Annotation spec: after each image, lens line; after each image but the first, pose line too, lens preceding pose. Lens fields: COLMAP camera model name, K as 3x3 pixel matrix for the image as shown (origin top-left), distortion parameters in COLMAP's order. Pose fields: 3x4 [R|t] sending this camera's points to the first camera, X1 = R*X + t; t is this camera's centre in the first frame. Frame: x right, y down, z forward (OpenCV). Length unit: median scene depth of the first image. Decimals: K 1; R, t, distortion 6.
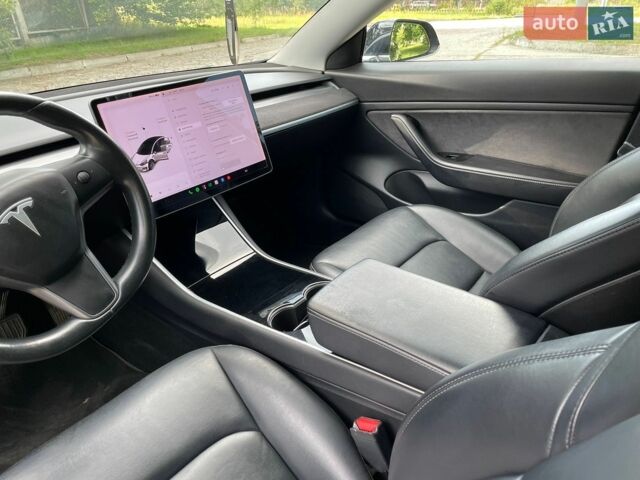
lens RADIAL K [[480.8, 0, 320.4], [0, 480.8, 228.6], [0, 0, 1]] dist [0.059771, -0.105201]
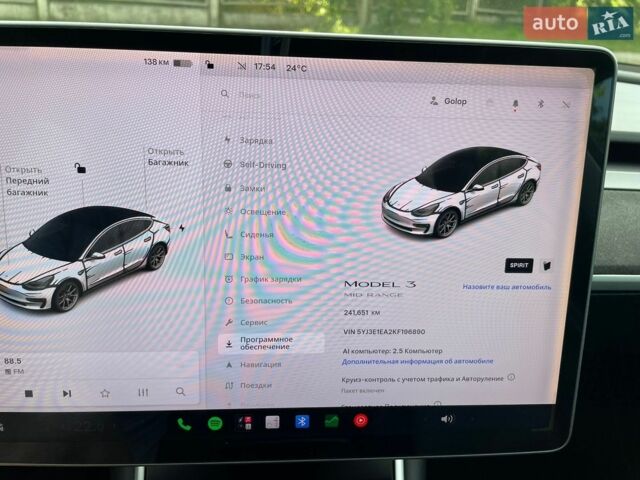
lens RADIAL K [[480.8, 0, 320.4], [0, 480.8, 228.6], [0, 0, 1]] dist [0.059771, -0.105201]
pose [[0.678181, 0.405181, -0.613105, -0.088433], [-0.395434, 0.904401, 0.160283, -0.251308], [0.619437, 0.133742, 0.773570, 0.810217]]
